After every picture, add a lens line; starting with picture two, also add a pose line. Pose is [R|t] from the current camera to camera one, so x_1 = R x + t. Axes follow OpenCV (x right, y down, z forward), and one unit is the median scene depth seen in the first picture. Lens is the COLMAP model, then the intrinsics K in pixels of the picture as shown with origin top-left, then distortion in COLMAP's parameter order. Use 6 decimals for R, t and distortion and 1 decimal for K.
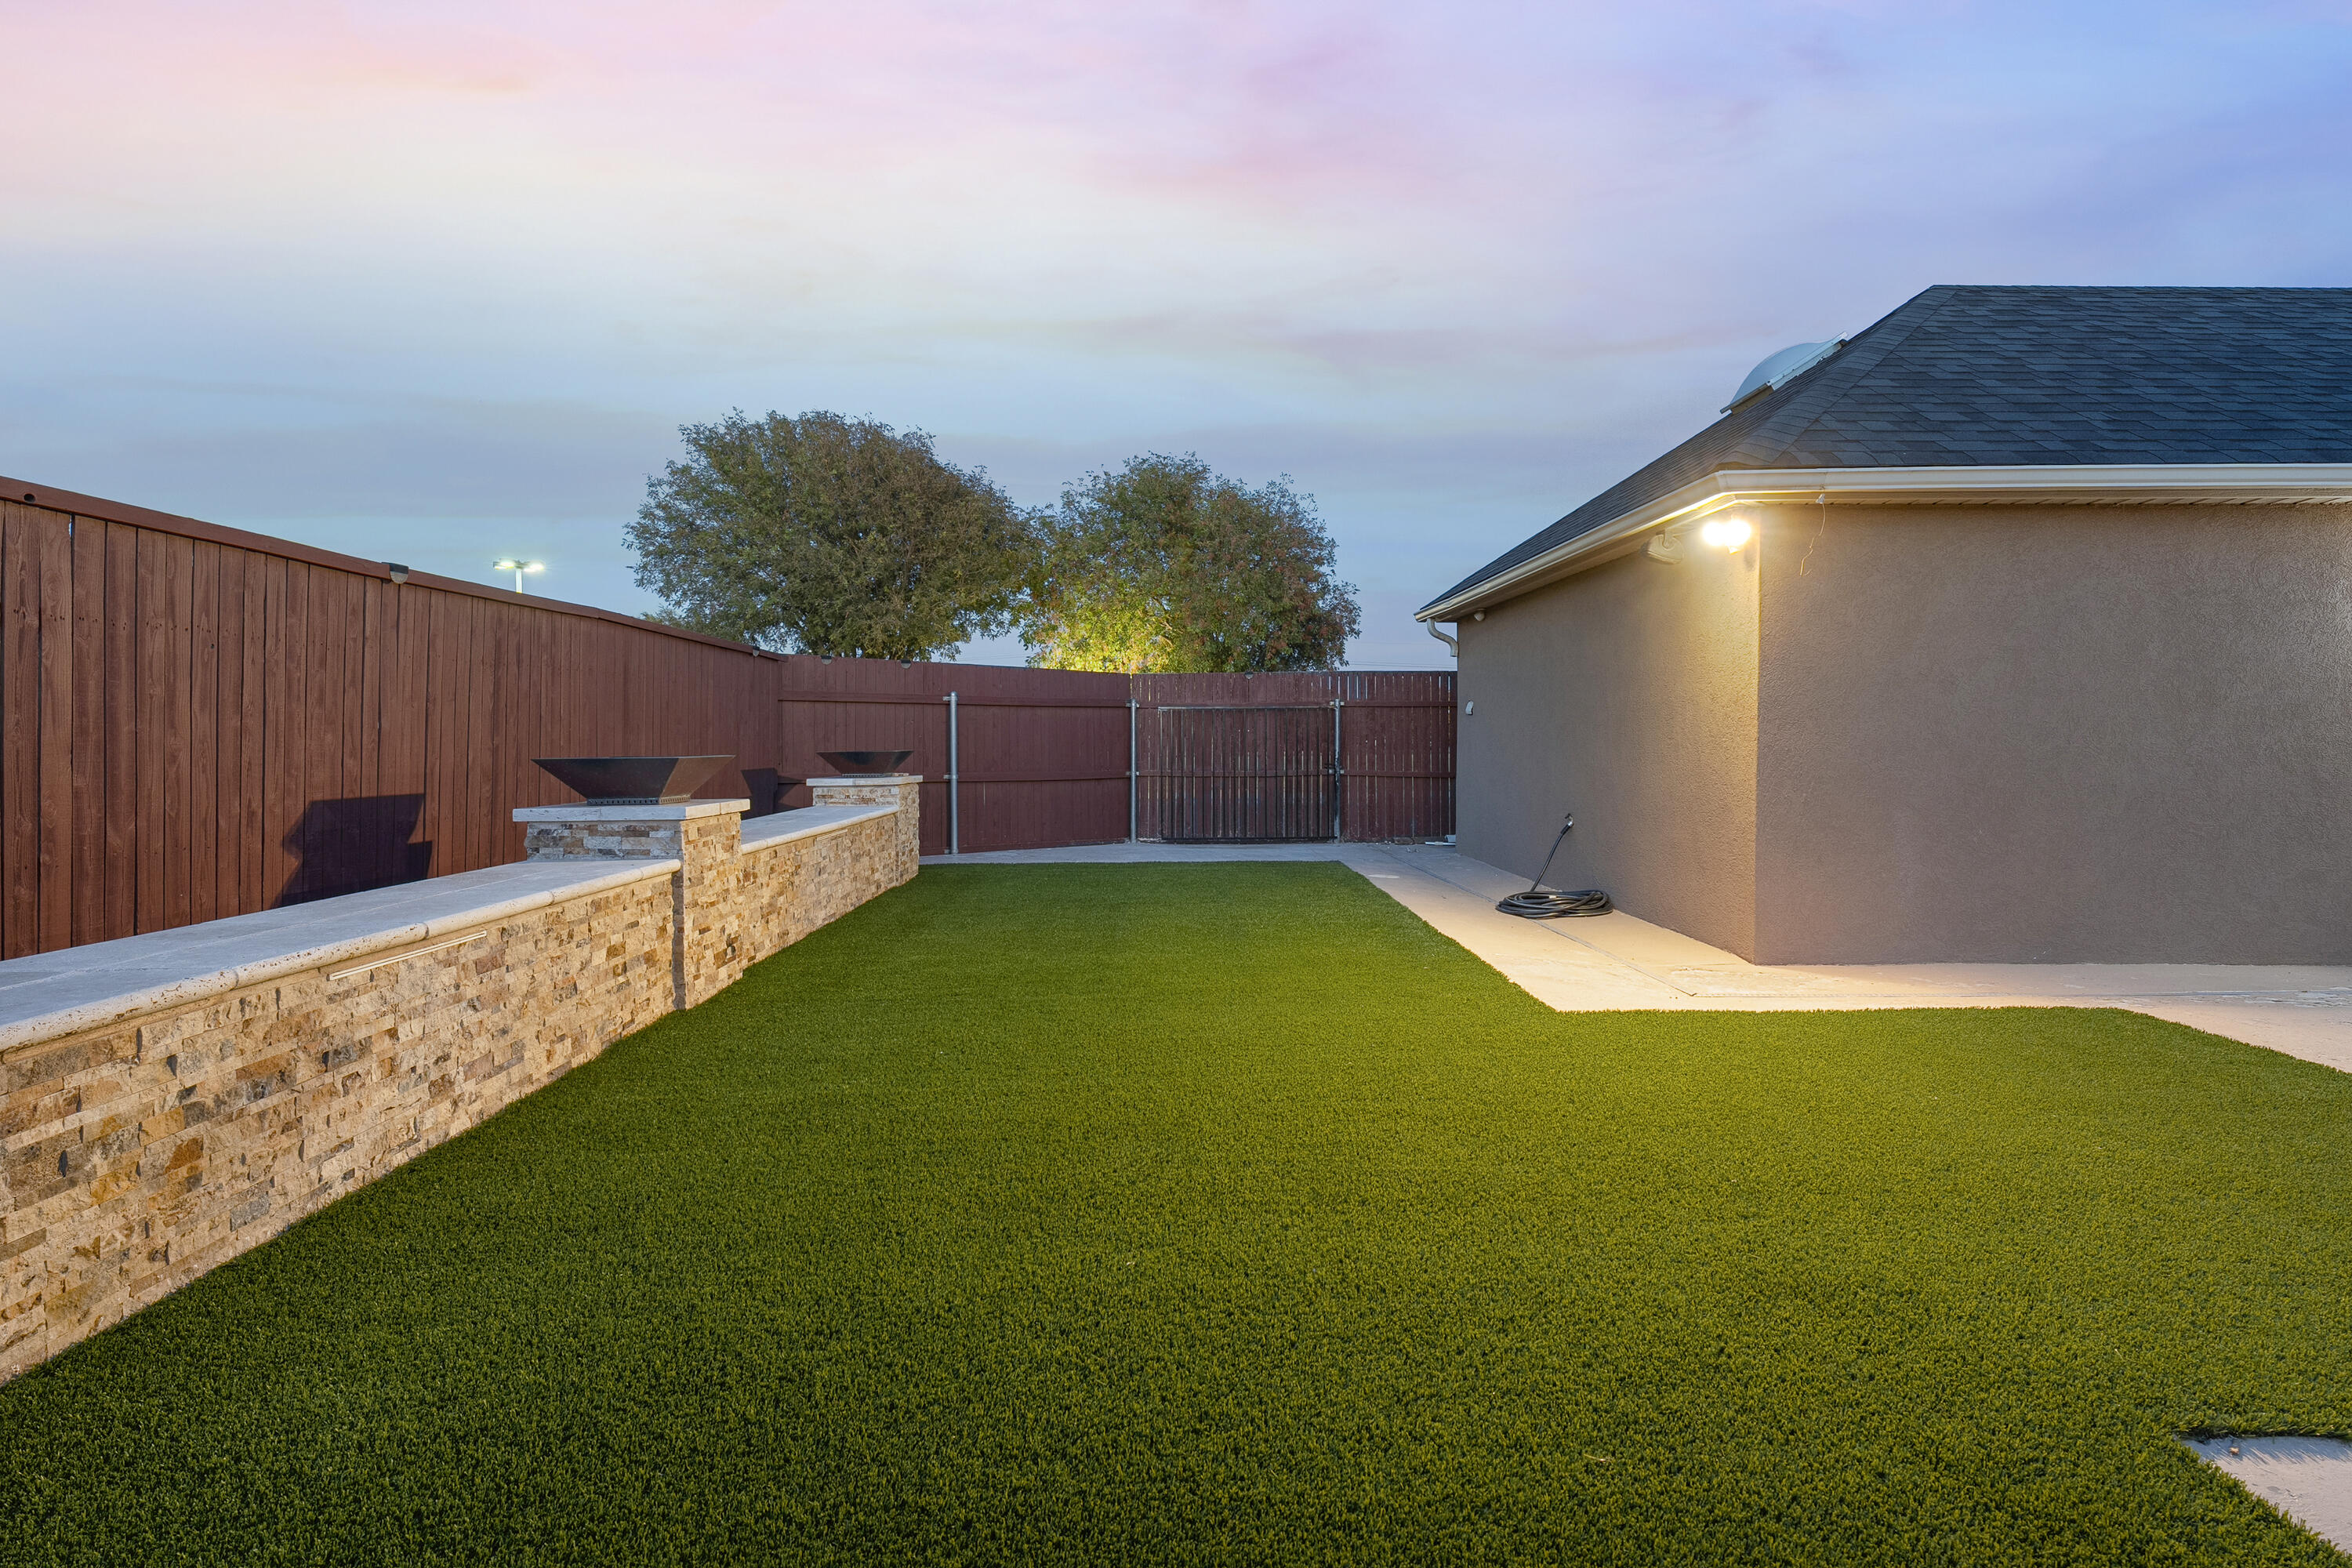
lens RADIAL K [[1103.4, 0, 1176.0], [0, 1103.4, 784.0], [0, 0, 1]] dist [0.000779, -0.000149]
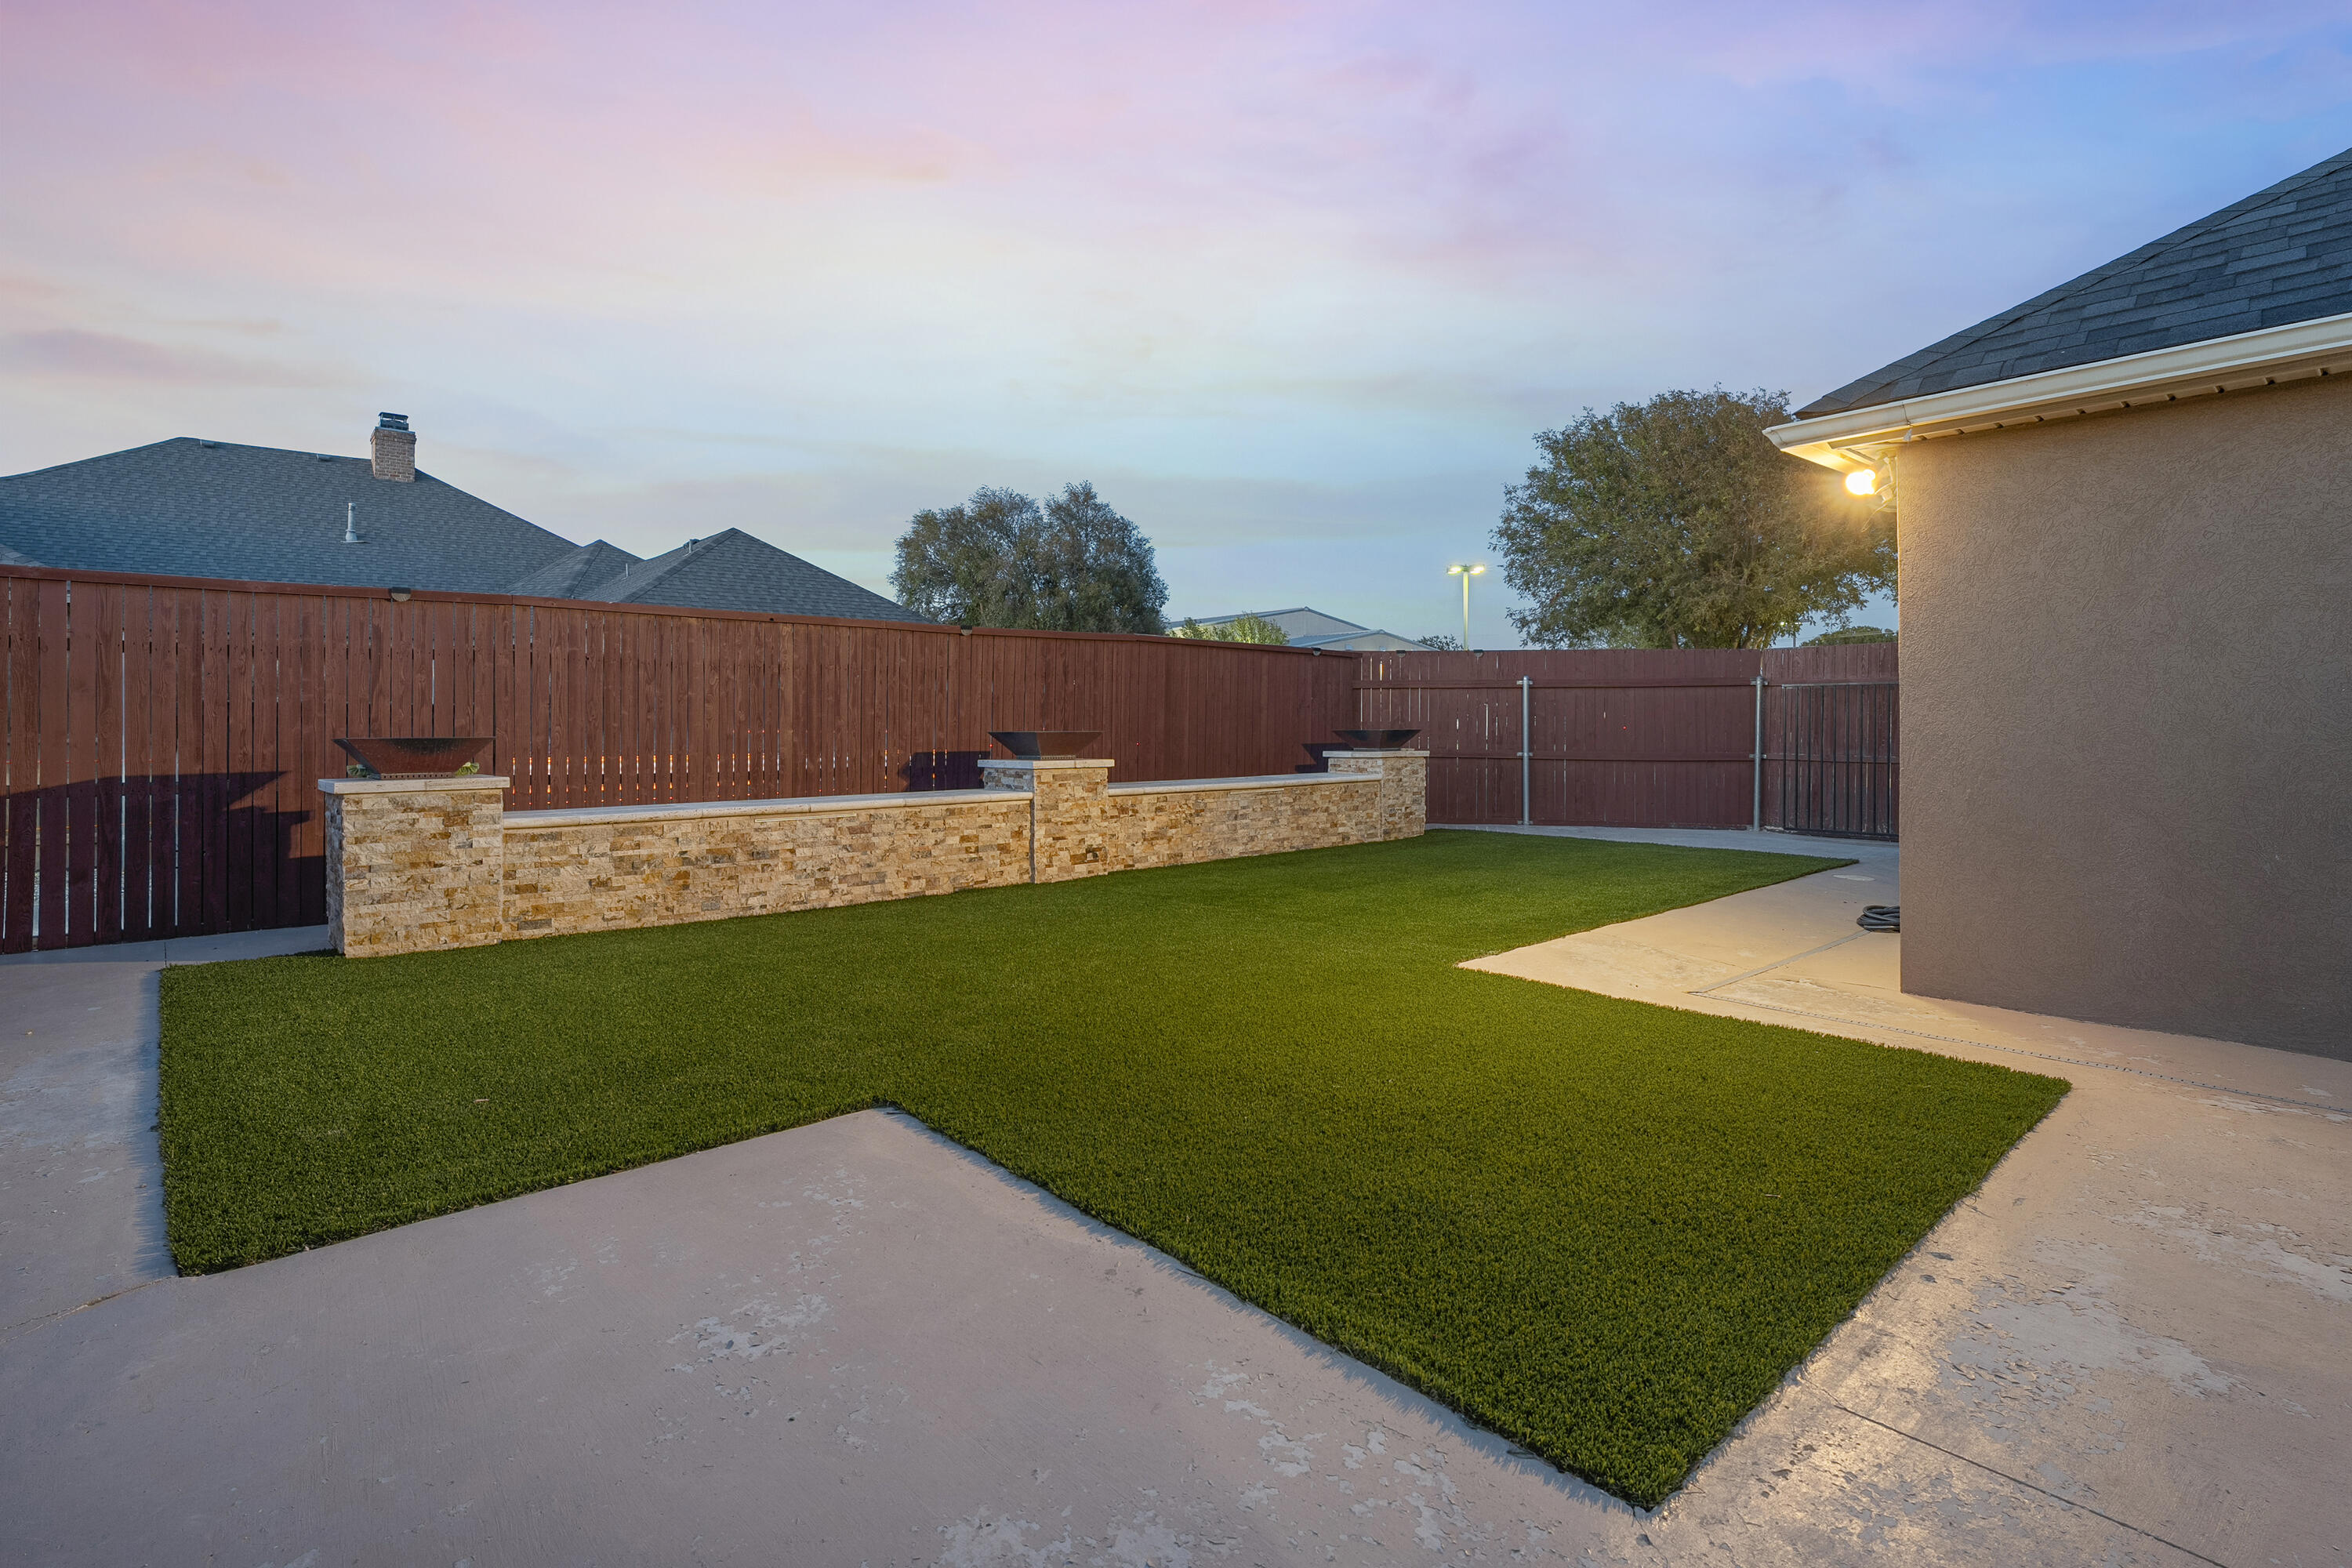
lens RADIAL K [[1088.2, 0, 1166.6], [0, 1088.2, 740.6], [0, 0, 1]] dist [-0.002020, -0.000321]
pose [[0.675251, 0.014344, -0.737449, 1.124764], [-0.029307, 0.999543, -0.007394, -0.005146], [0.737006, 0.026605, 0.675363, 0.043813]]
